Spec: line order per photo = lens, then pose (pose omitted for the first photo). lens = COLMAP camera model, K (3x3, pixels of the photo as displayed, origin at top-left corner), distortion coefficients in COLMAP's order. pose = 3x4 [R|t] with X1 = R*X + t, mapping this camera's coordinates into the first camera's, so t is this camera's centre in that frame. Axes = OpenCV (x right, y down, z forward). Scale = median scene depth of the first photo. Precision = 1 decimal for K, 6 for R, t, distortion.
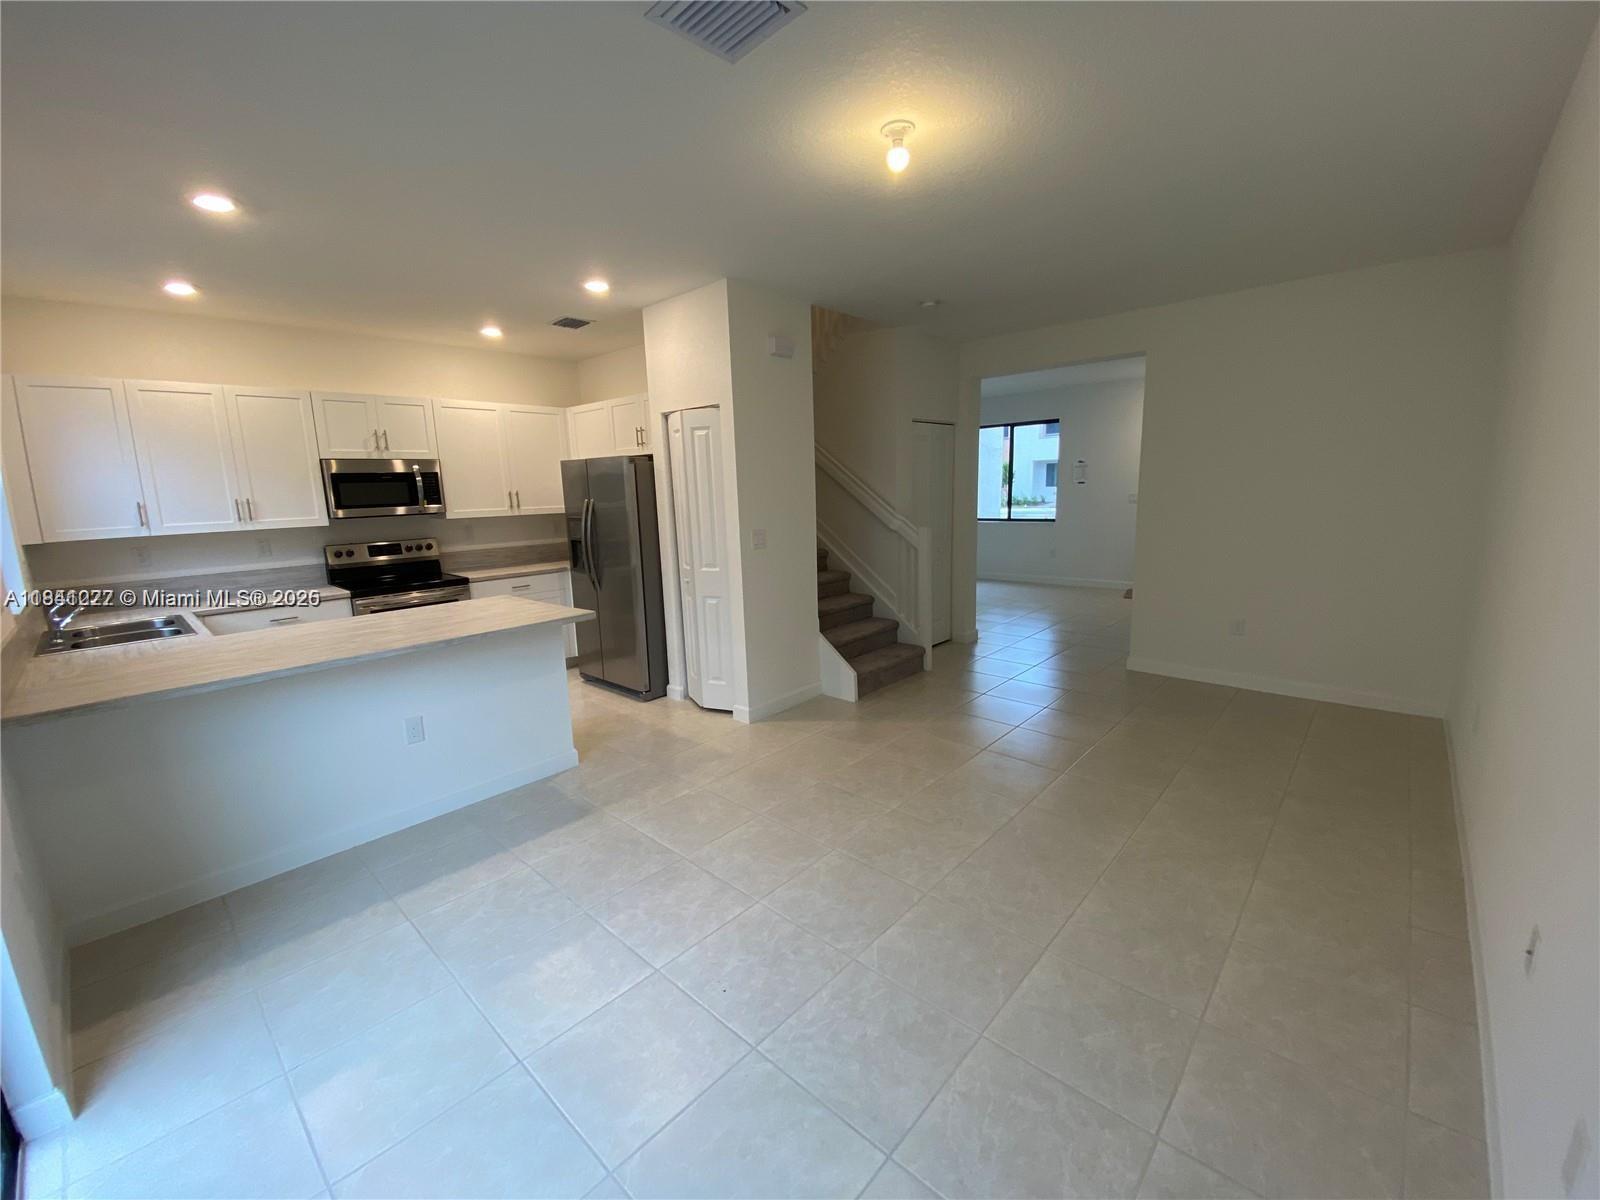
lens RADIAL K [[632.0, 0, 819.8], [0, 632.0, 598.5], [0, 0, 1]] dist [-0.017993, -0.006673]
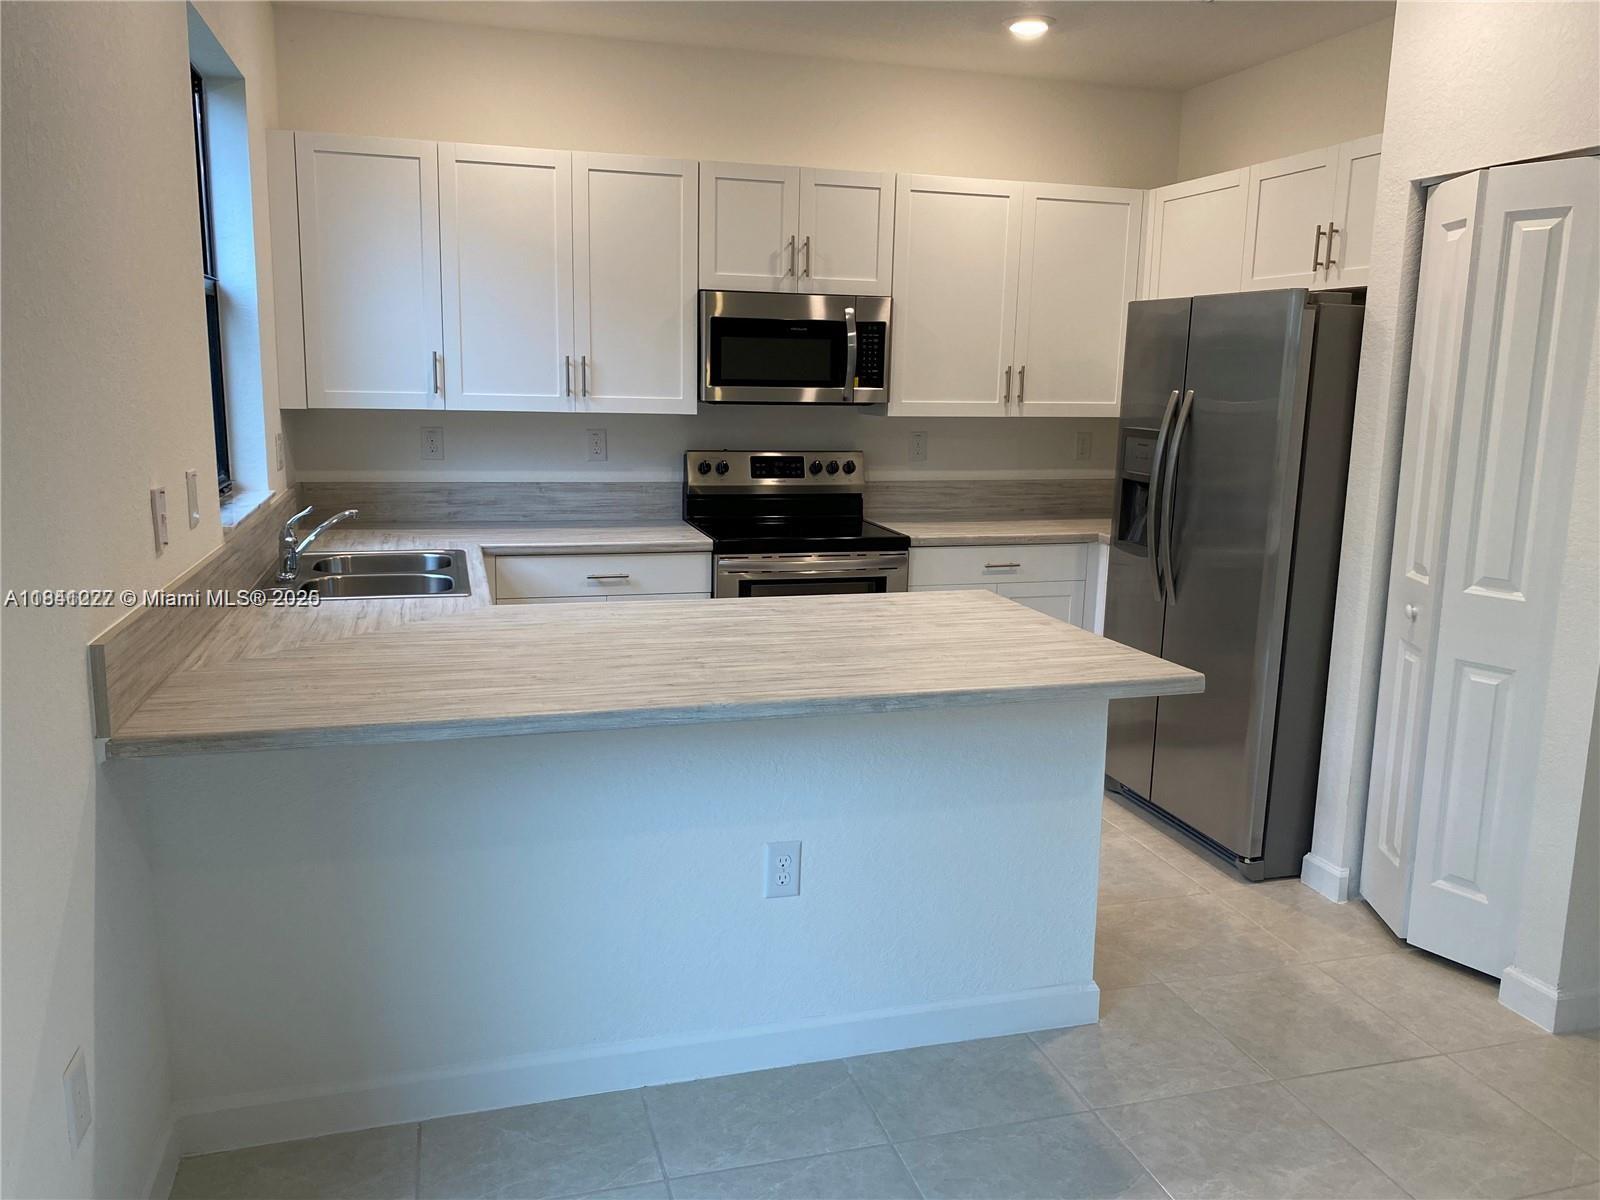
lens RADIAL K [[1212.8, 0, 795.8], [0, 1212.8, 594.7], [0, 0, 1]] dist [0.010547, -0.027896]
pose [[0.830216, 0.139640, -0.539668, -0.126427], [-0.137106, 0.989528, 0.045120, -0.021154], [0.540317, 0.036532, 0.840668, 0.167232]]
